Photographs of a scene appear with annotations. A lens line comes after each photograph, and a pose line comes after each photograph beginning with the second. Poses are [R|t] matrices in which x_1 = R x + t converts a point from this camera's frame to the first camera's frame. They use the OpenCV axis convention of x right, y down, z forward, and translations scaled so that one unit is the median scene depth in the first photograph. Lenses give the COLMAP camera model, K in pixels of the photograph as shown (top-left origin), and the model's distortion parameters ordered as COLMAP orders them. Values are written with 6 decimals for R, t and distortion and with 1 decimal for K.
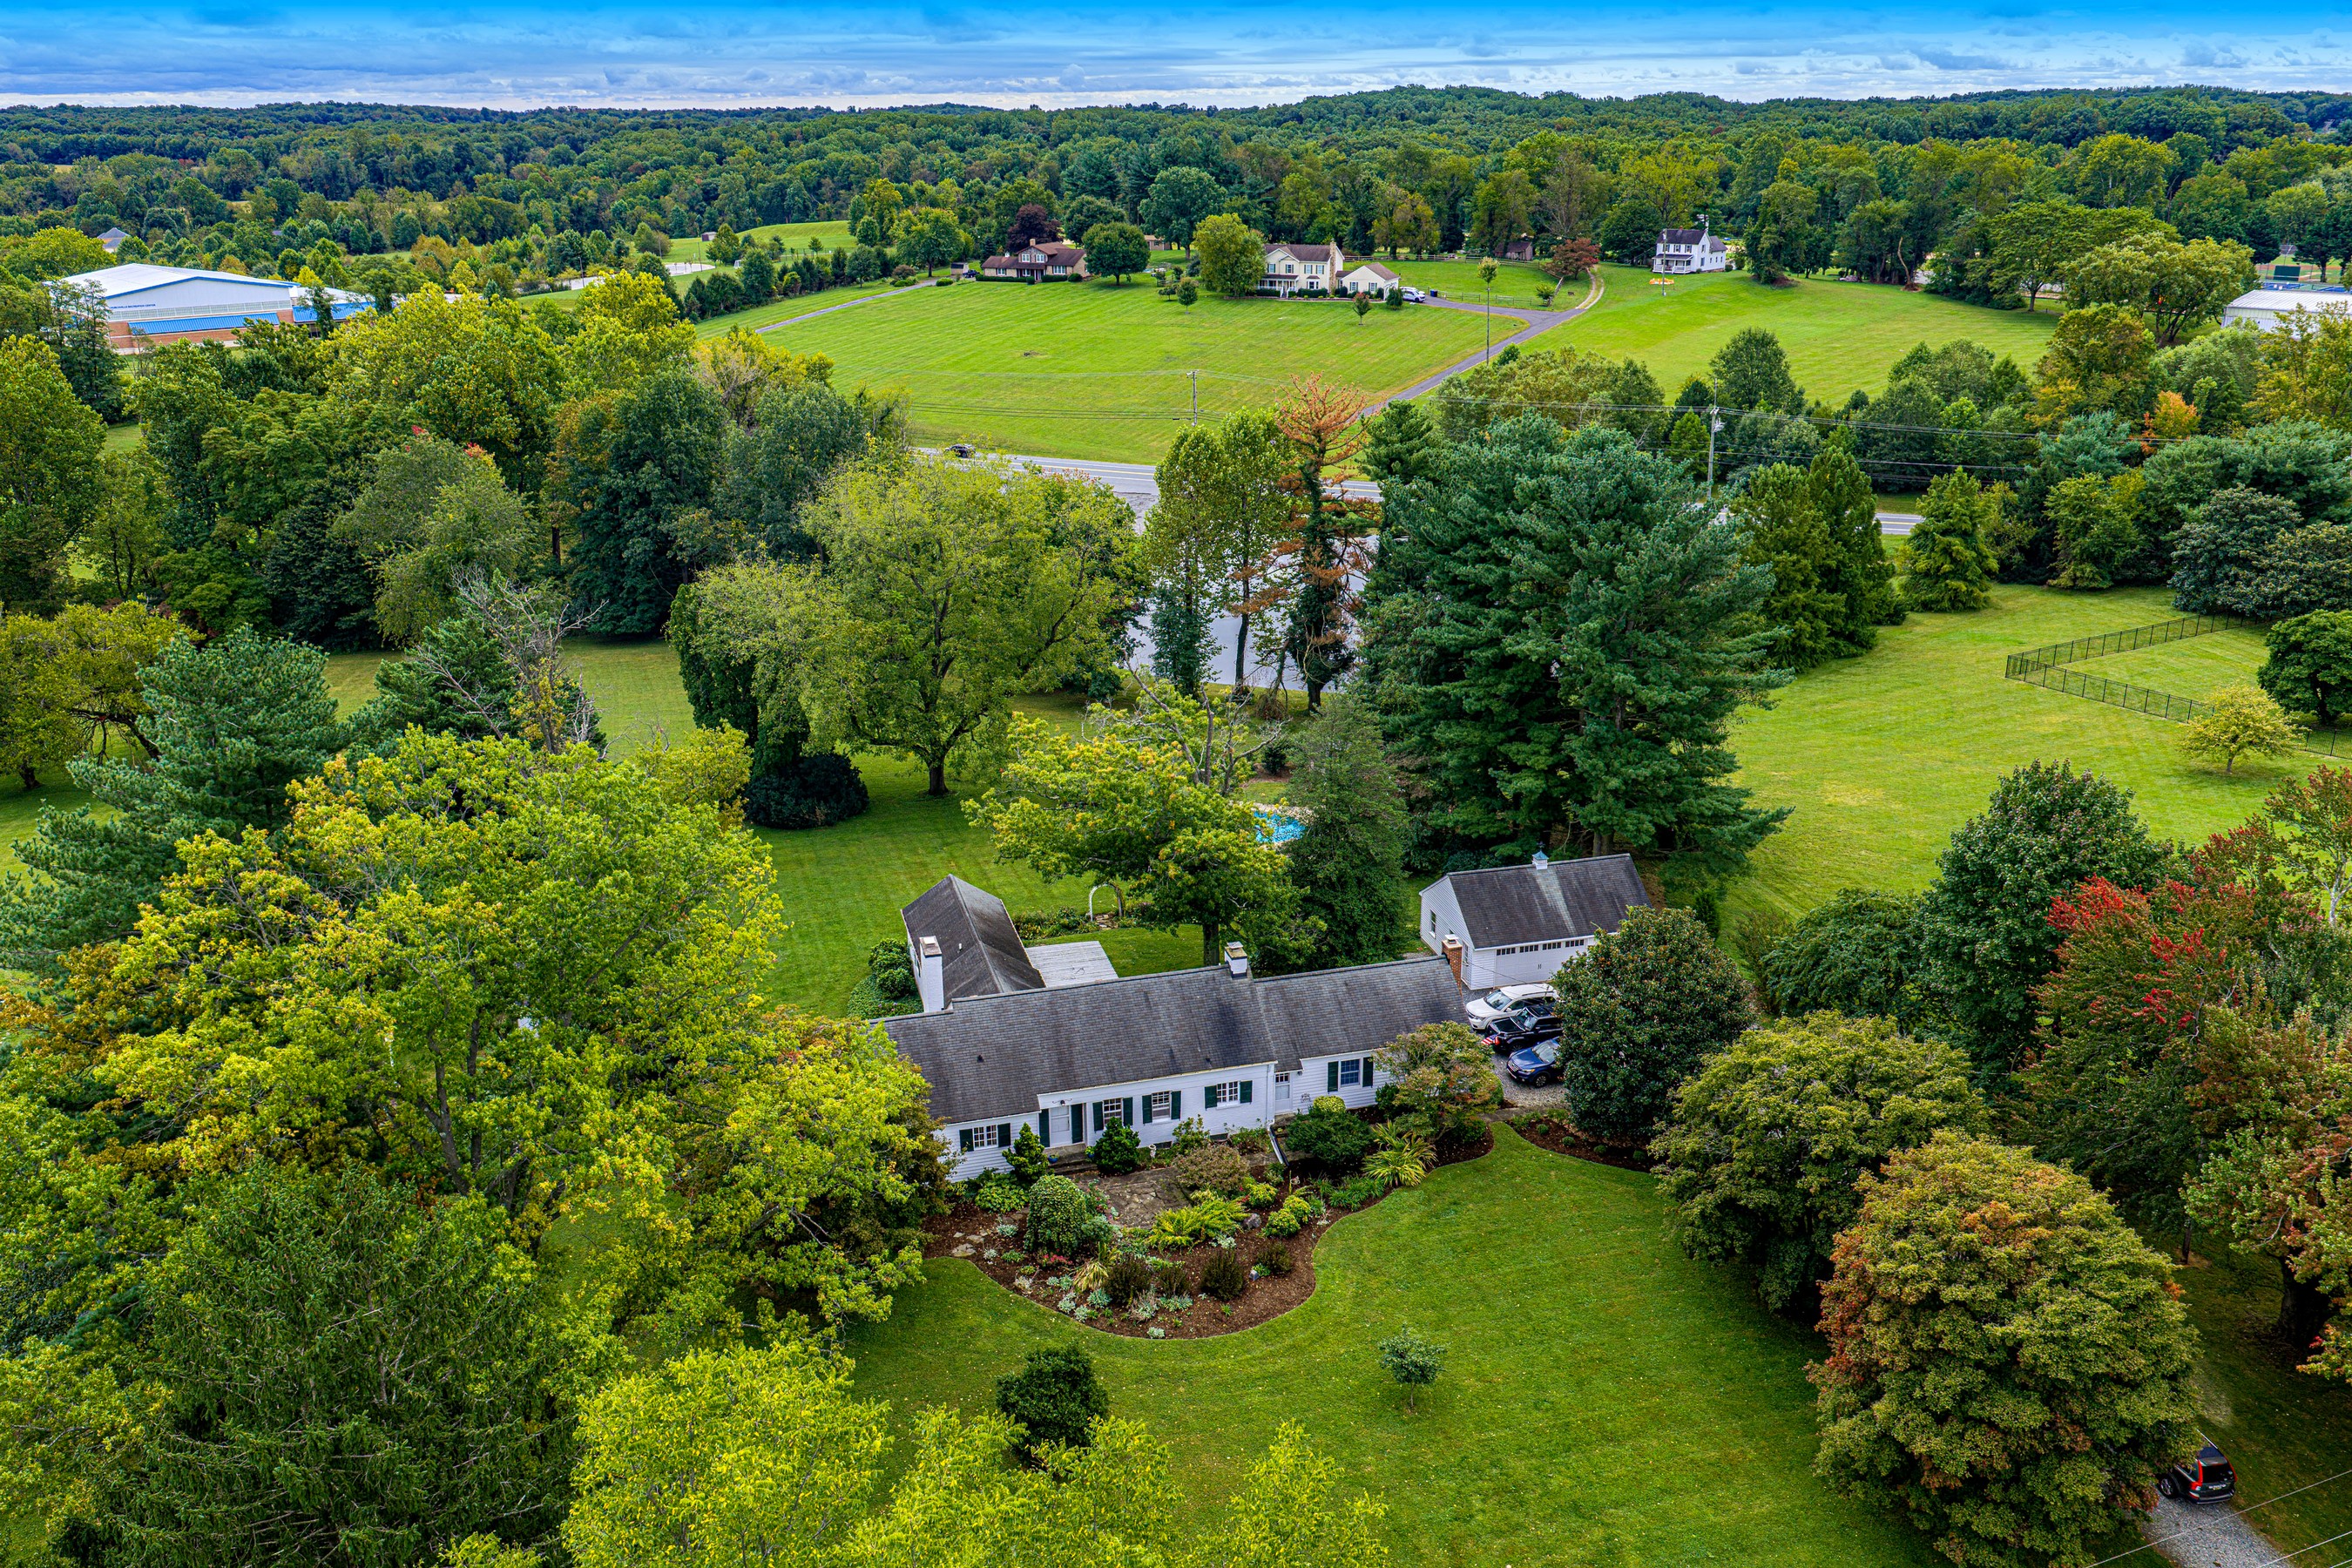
lens RADIAL K [[1954.5, 0, 1181.6], [0, 1954.5, 782.6], [0, 0, 1]] dist [0.013825, -0.009370]
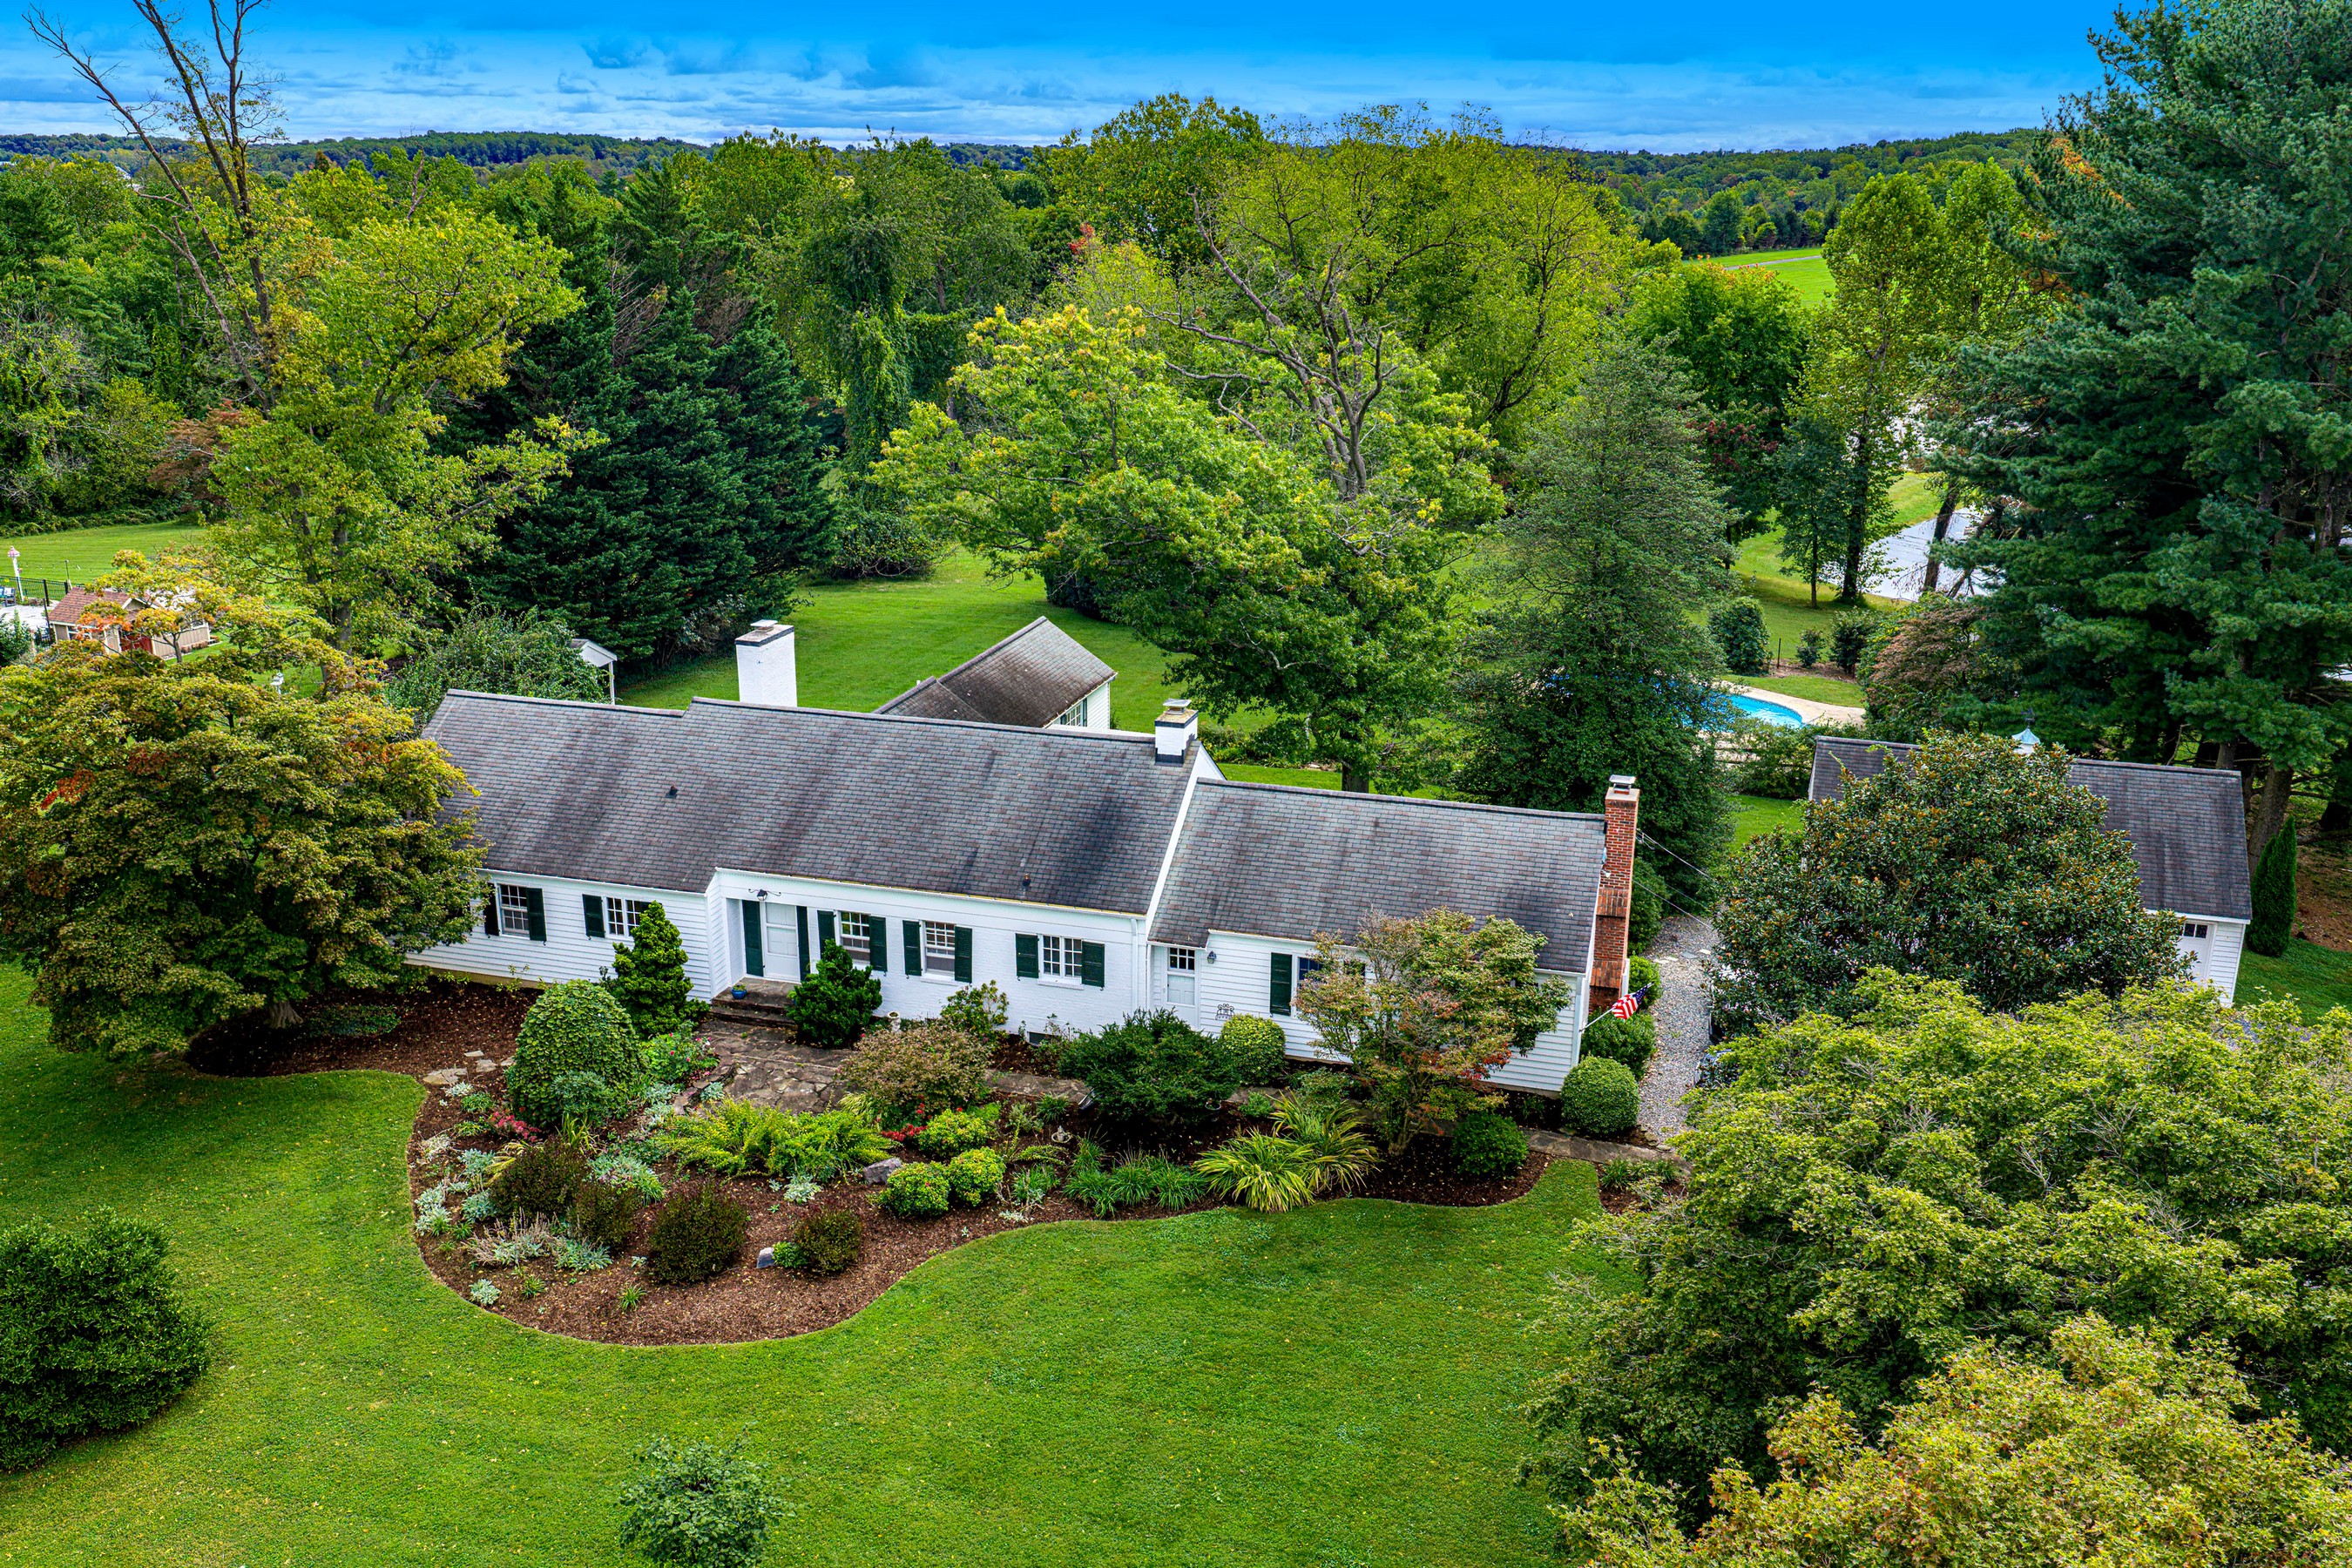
lens RADIAL K [[1991.3, 0, 1188.2], [0, 1991.3, 790.9], [0, 0, 1]] dist [0.006105, -0.006050]
pose [[0.850709, 0.174357, -0.495876, 0.175950], [-0.190038, 0.981591, 0.019118, 0.055889], [0.490081, 0.077971, 0.868183, 0.312904]]
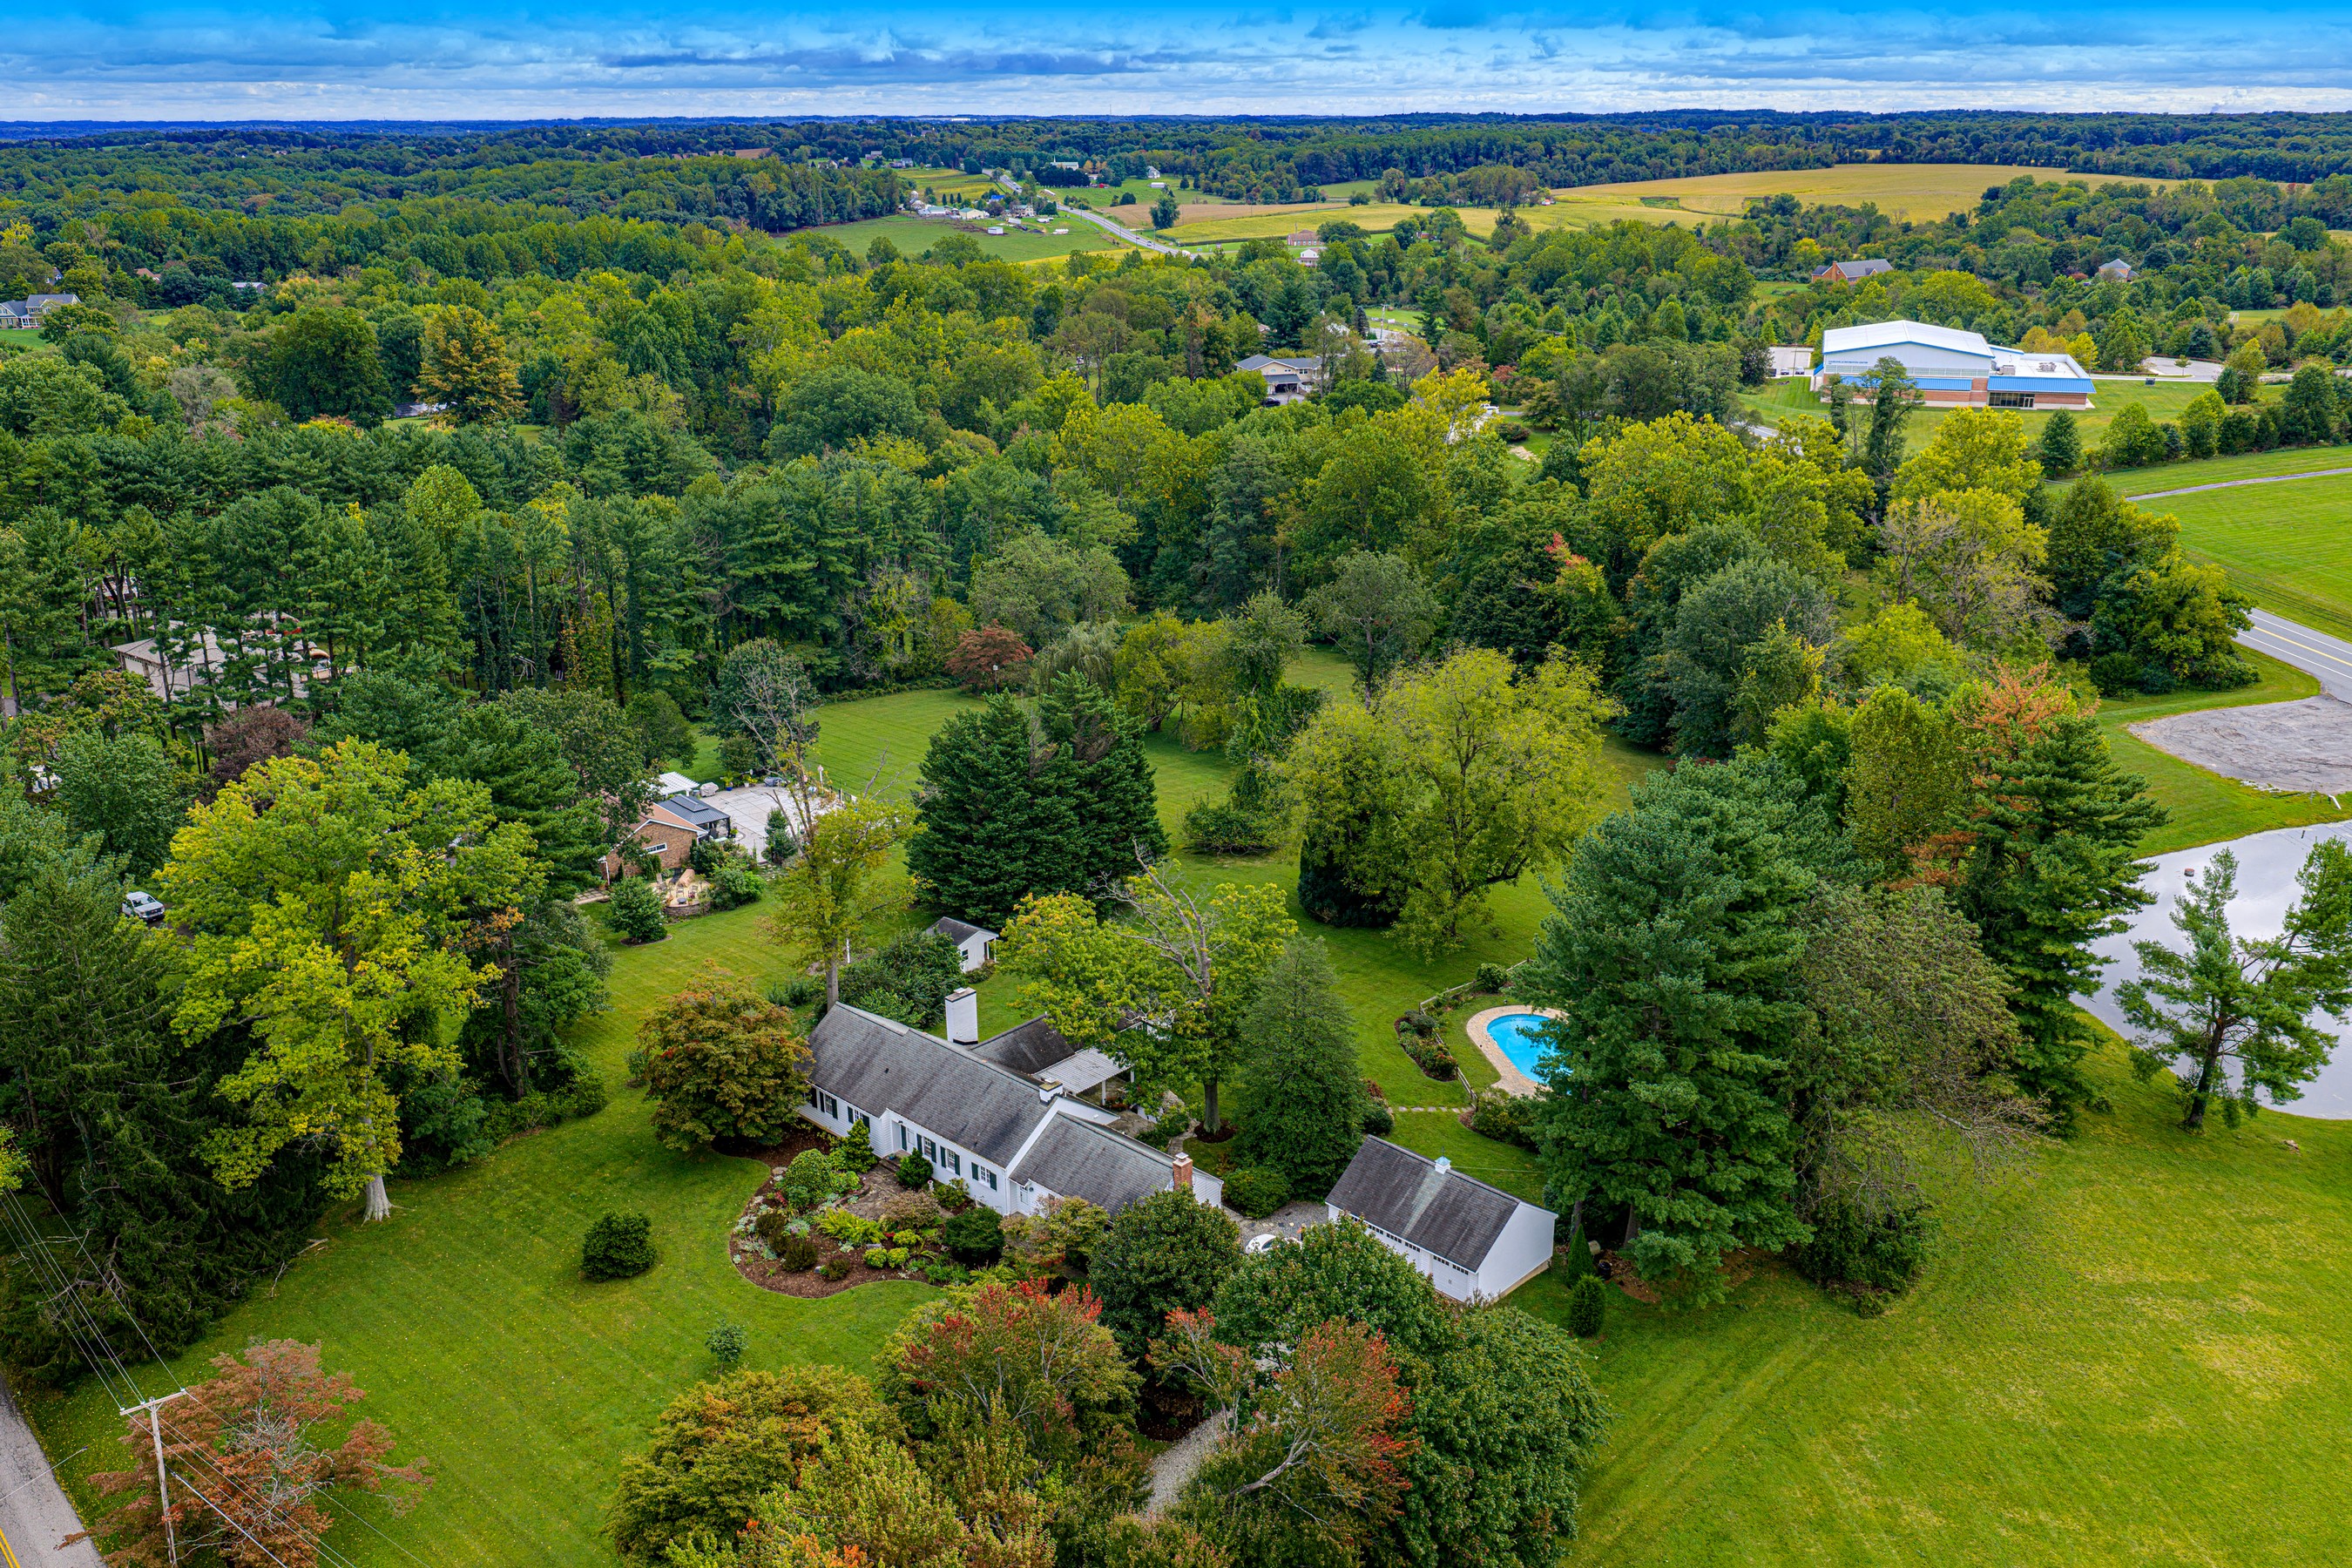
lens RADIAL K [[1946.1, 0, 1176.0], [0, 1946.1, 784.0], [0, 0, 1]] dist [0.012748, -0.014136]
pose [[0.515631, 0.283840, -0.808430, 0.616130], [-0.277851, 0.947938, 0.155603, -0.190308], [0.810508, 0.144389, 0.567651, 0.180169]]
